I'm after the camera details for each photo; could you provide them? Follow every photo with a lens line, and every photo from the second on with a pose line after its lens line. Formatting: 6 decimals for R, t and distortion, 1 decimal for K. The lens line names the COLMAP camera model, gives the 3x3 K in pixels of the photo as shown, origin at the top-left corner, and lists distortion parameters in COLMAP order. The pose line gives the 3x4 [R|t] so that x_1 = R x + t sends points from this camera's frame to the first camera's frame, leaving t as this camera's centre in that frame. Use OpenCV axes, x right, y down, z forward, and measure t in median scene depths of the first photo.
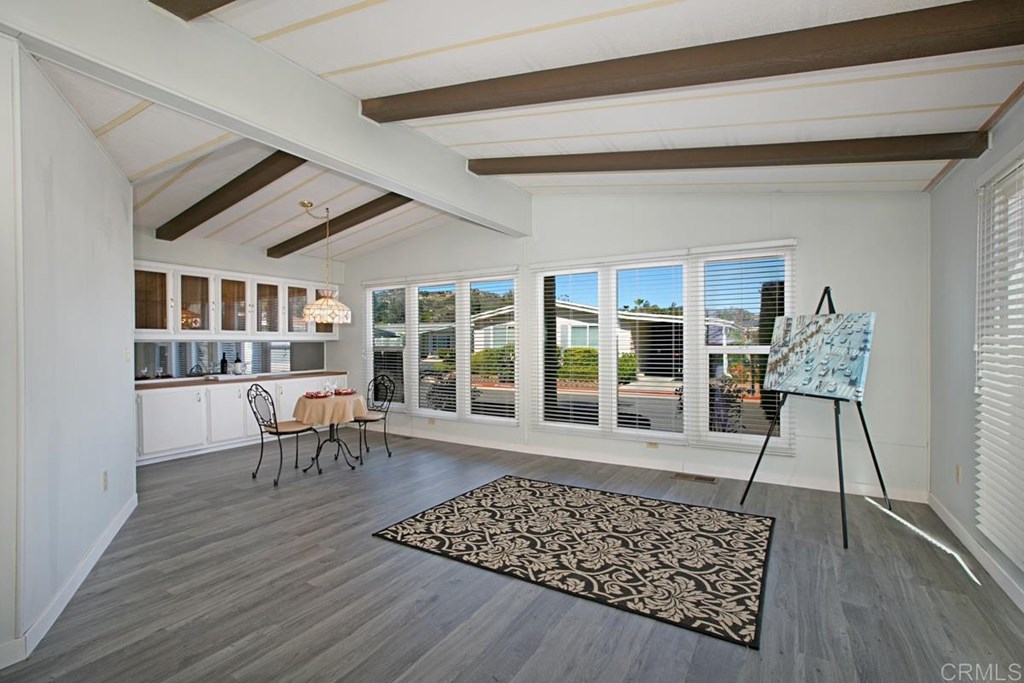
lens RADIAL K [[476.6, 0, 505.8], [0, 476.6, 334.8], [0, 0, 1]] dist [-0.019615, 0.001092]
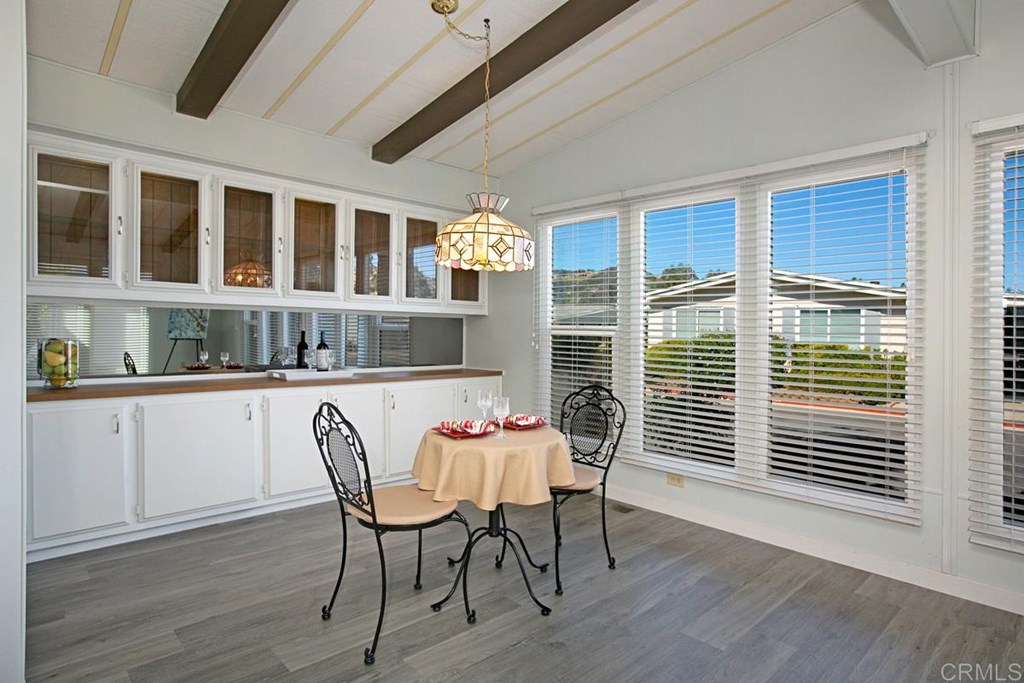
lens RADIAL K [[579.6, 0, 514.3], [0, 579.6, 341.3], [0, 0, 1]] dist [-0.033949, -0.000661]
pose [[0.969043, 0.026037, -0.245514, -0.192118], [-0.018055, 0.999234, 0.034710, 0.023434], [0.246230, -0.029203, 0.968771, 0.427167]]
